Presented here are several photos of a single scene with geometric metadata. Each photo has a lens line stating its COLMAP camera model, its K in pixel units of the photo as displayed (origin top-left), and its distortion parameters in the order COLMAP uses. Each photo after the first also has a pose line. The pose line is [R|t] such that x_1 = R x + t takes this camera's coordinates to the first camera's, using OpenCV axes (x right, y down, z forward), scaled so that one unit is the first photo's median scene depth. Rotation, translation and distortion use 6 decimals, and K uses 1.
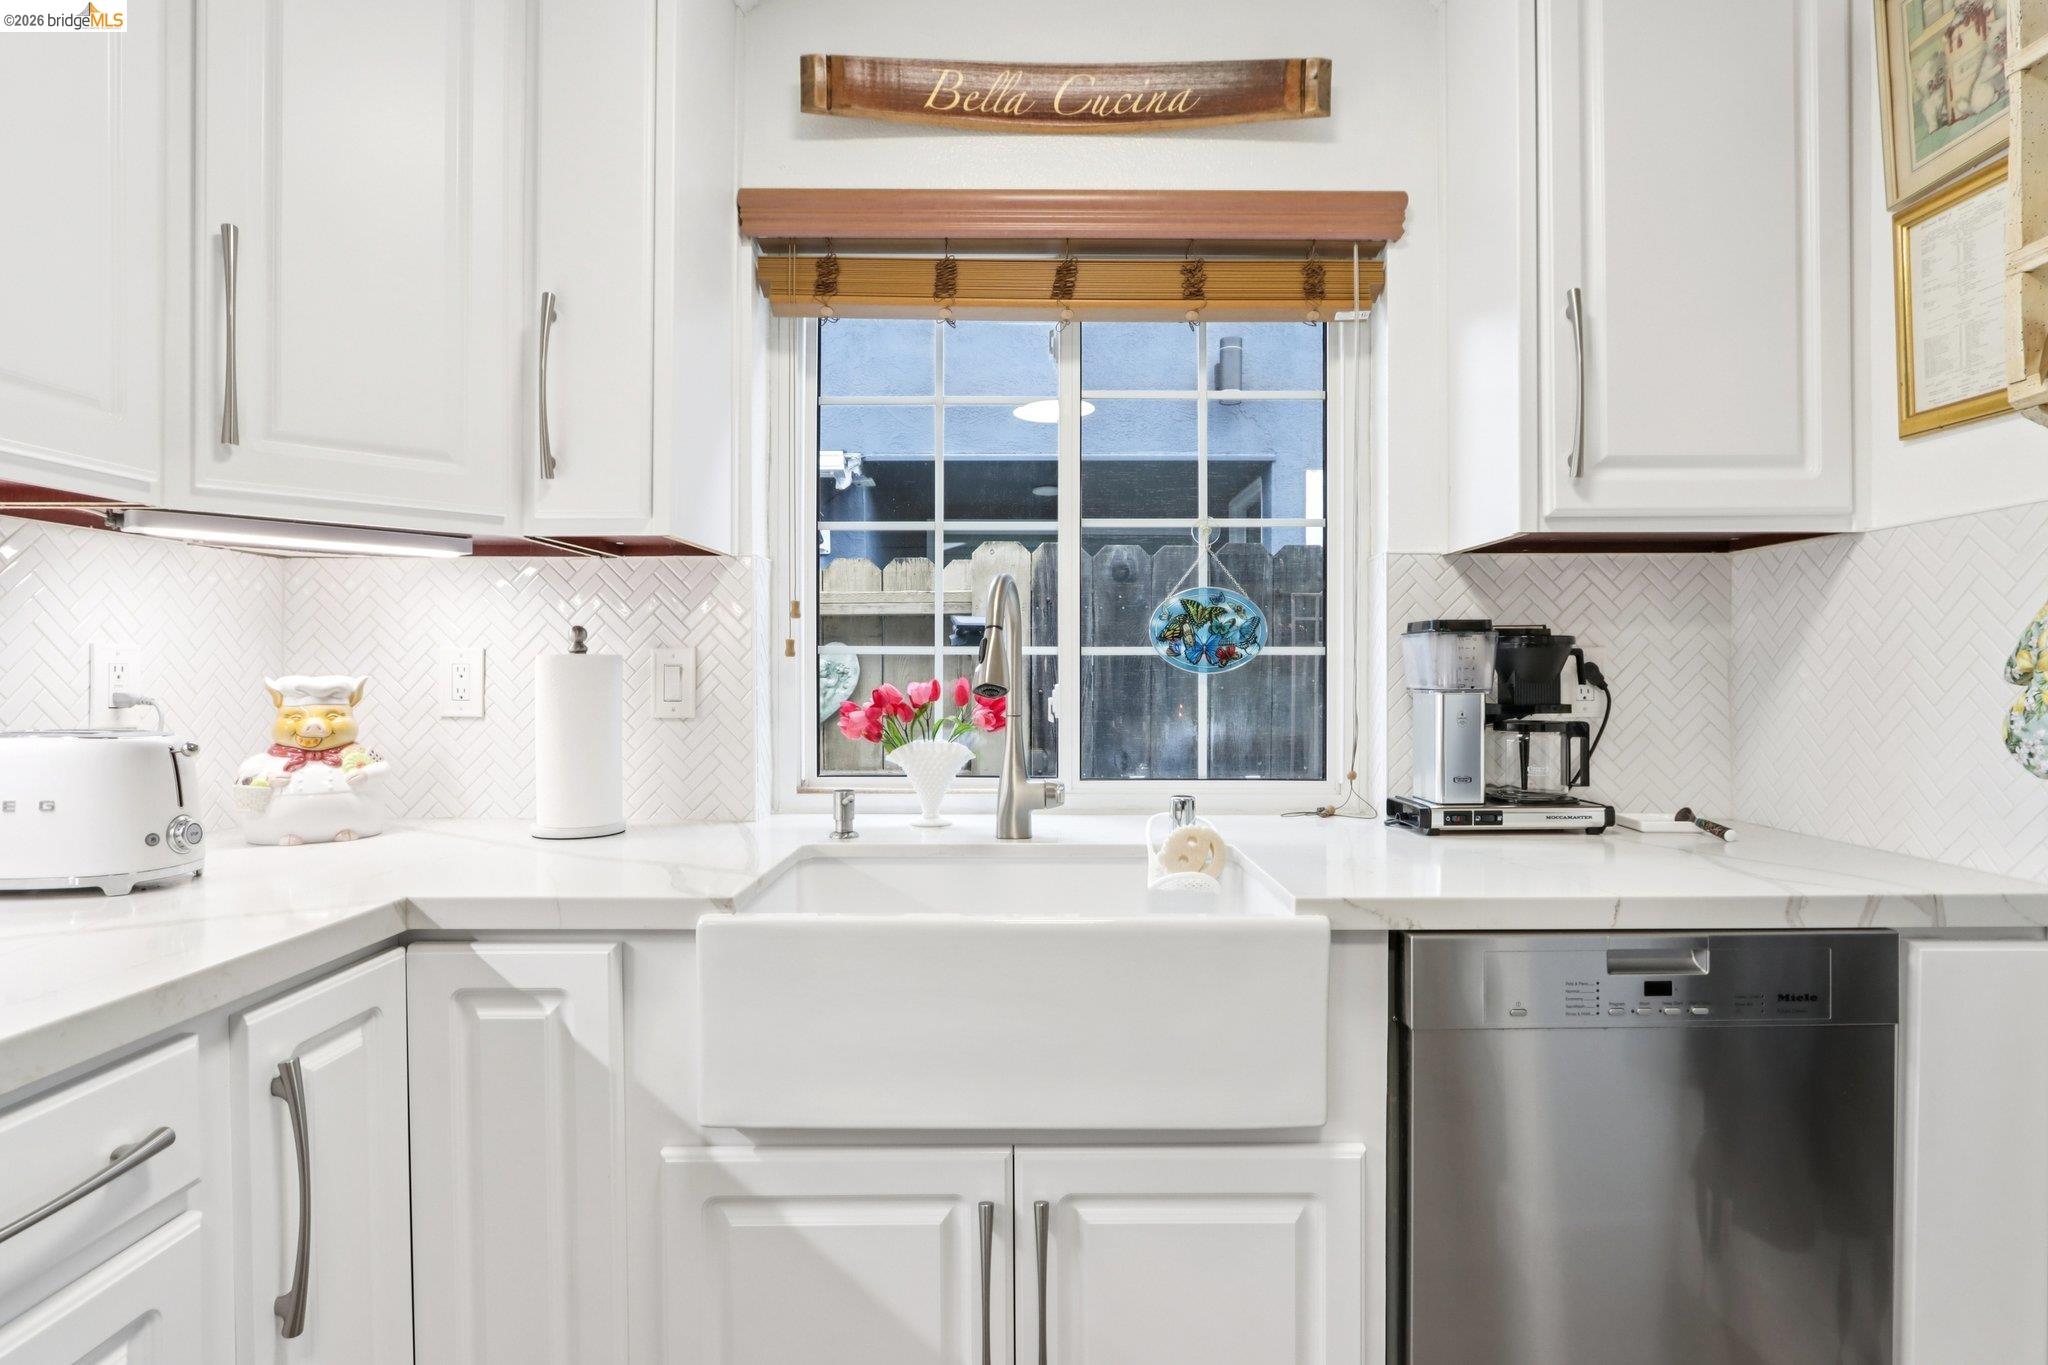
lens RADIAL K [[1052.3, 0, 1024.0], [0, 1052.3, 682.5], [0, 0, 1]] dist [-0.008734, 0.000088]
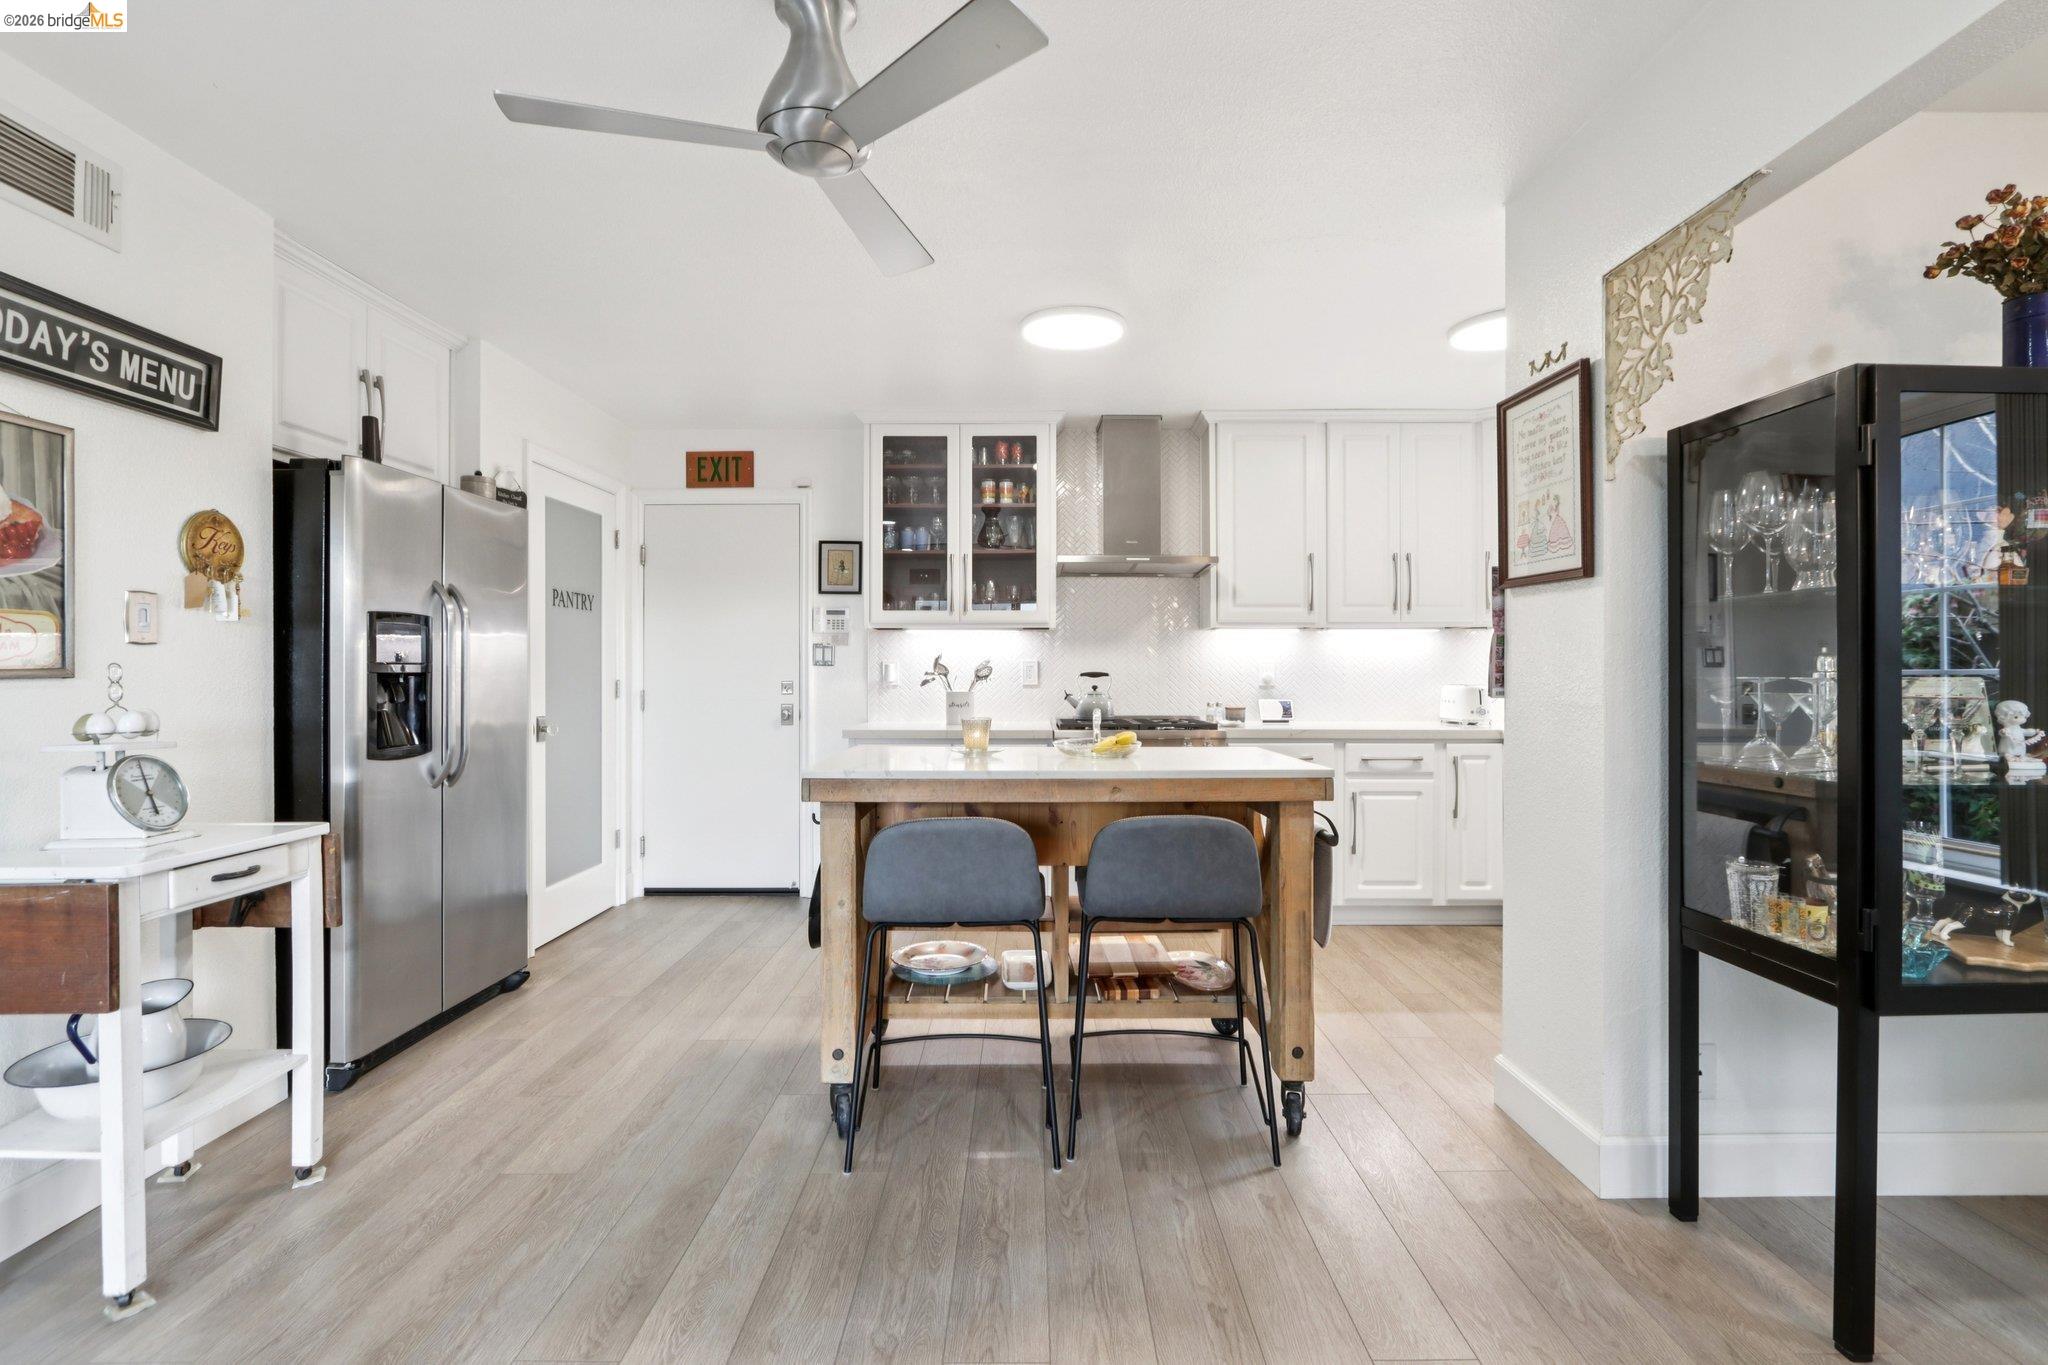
lens RADIAL K [[939.1, 0, 1033.5], [0, 939.1, 667.5], [0, 0, 1]] dist [-0.015862, 0.001751]
pose [[0.016240, 0.000040, -0.999868, 1.911494], [-0.009843, 0.999952, -0.000120, -0.001167], [0.999820, 0.009843, 0.016240, -0.511487]]
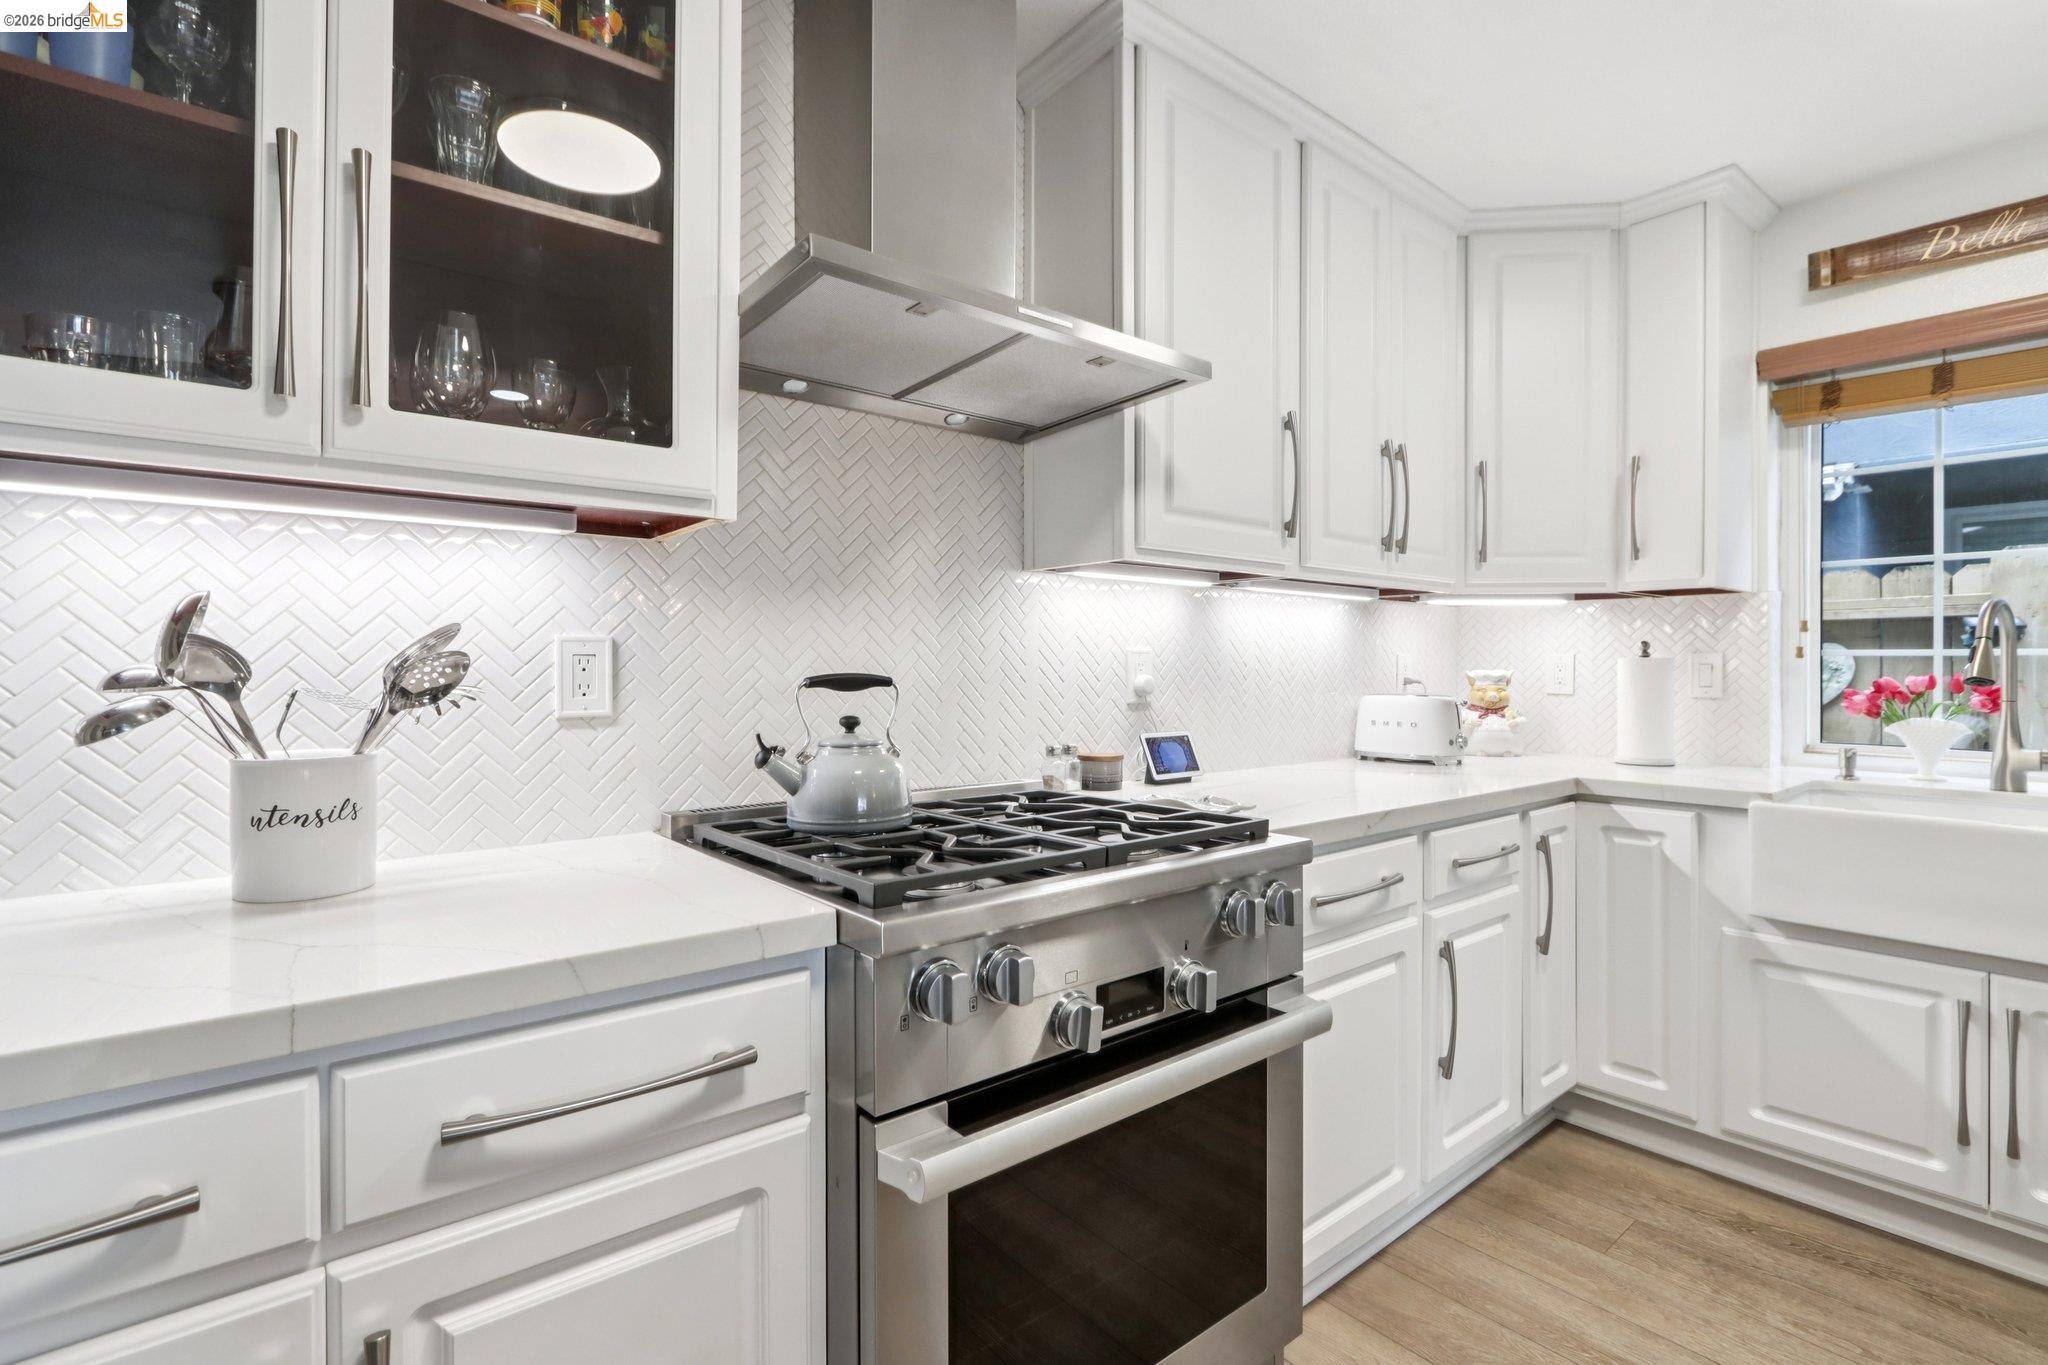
lens RADIAL K [[939.1, 0, 1033.5], [0, 939.1, 667.5], [0, 0, 1]] dist [-0.015862, 0.001751]
pose [[0.642721, 0.001990, -0.766097, 0.091256], [-0.009888, 0.999935, -0.005698, 0.006981], [0.766036, 0.011238, 0.642699, -0.699183]]
